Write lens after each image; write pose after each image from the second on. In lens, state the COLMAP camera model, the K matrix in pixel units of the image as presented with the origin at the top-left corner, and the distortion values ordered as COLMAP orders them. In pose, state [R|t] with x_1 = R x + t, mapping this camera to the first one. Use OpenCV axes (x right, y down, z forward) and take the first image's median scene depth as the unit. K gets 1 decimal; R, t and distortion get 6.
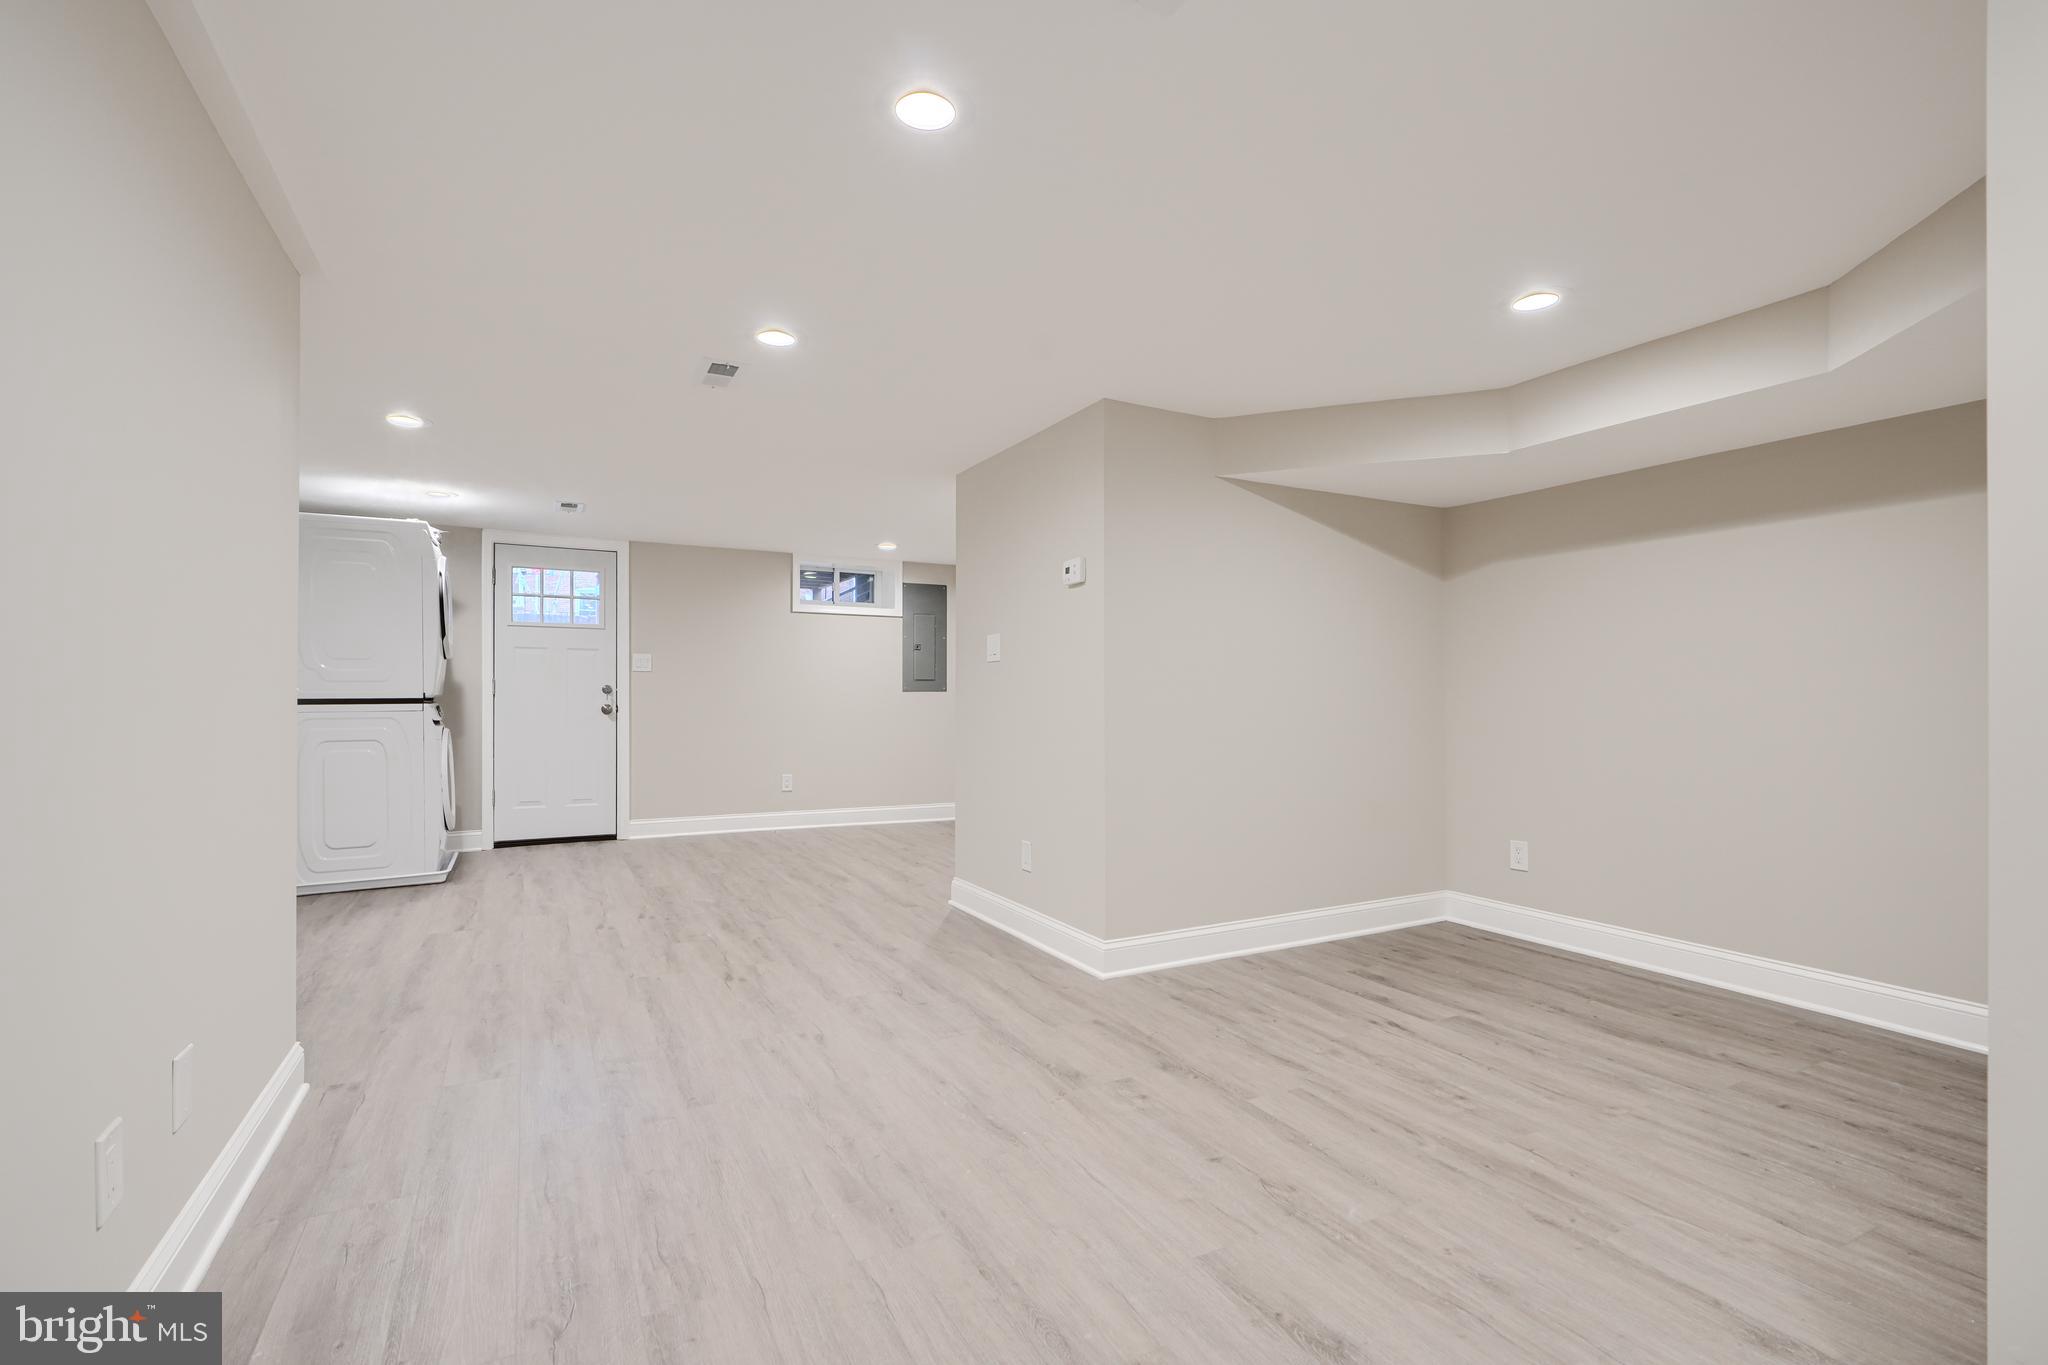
lens RADIAL K [[936.1, 0, 1023.8], [0, 936.1, 680.4], [0, 0, 1]] dist [0.002540, 0.000649]
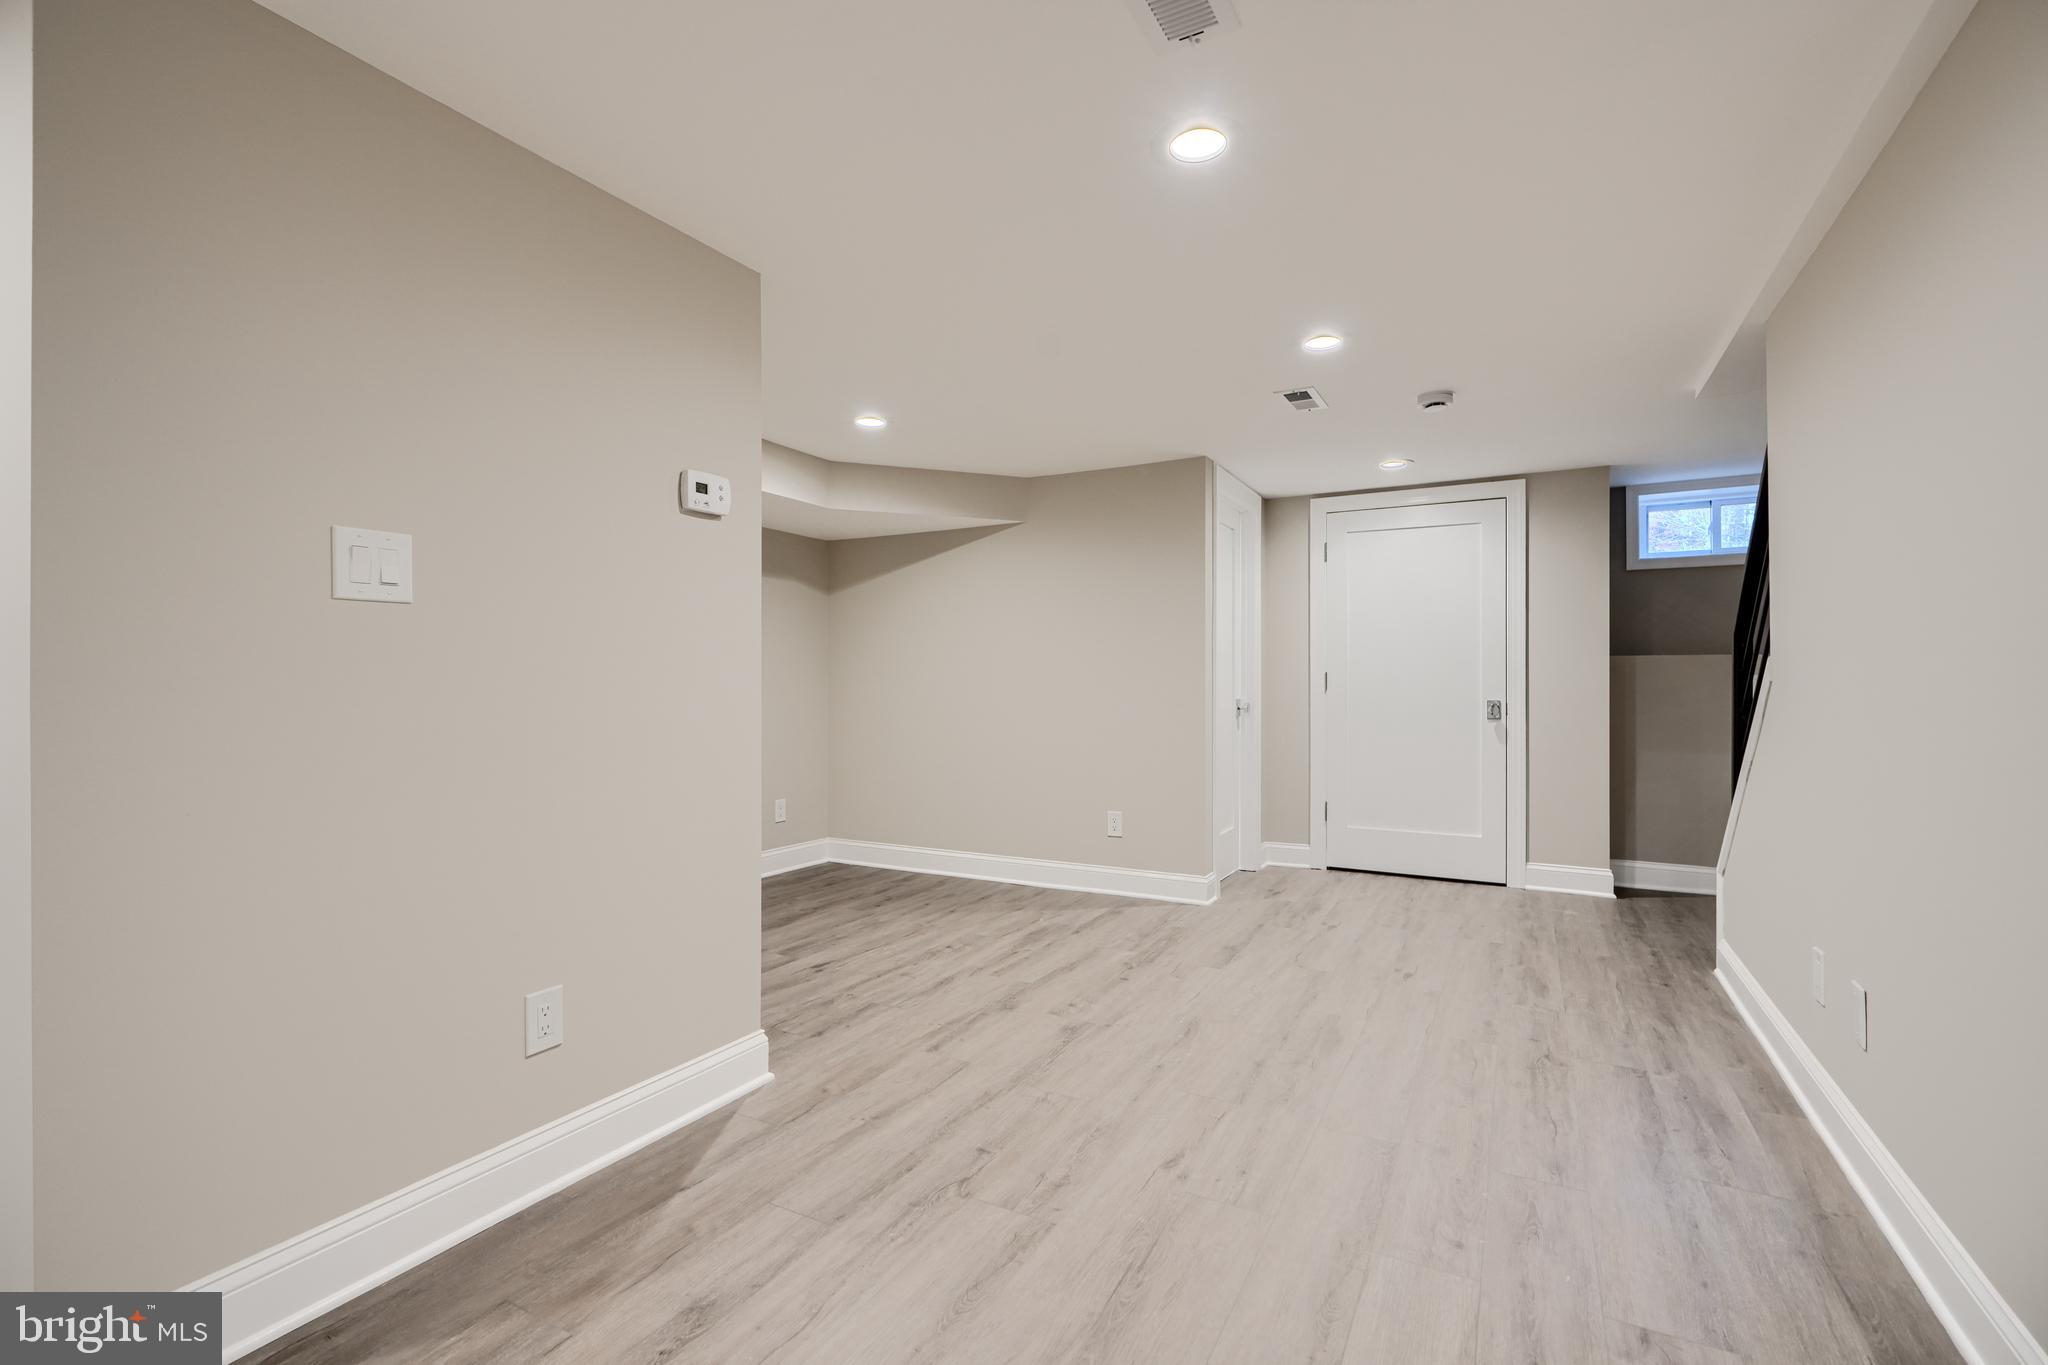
lens RADIAL K [[927.5, 0, 1026.6], [0, 927.5, 696.5], [0, 0, 1]] dist [0.000248, 0.000280]
pose [[-0.555743, -0.011959, 0.831268, -0.812523], [-0.016862, 0.999853, 0.003111, 0.022653], [-0.831183, -0.012288, -0.555863, 1.625478]]
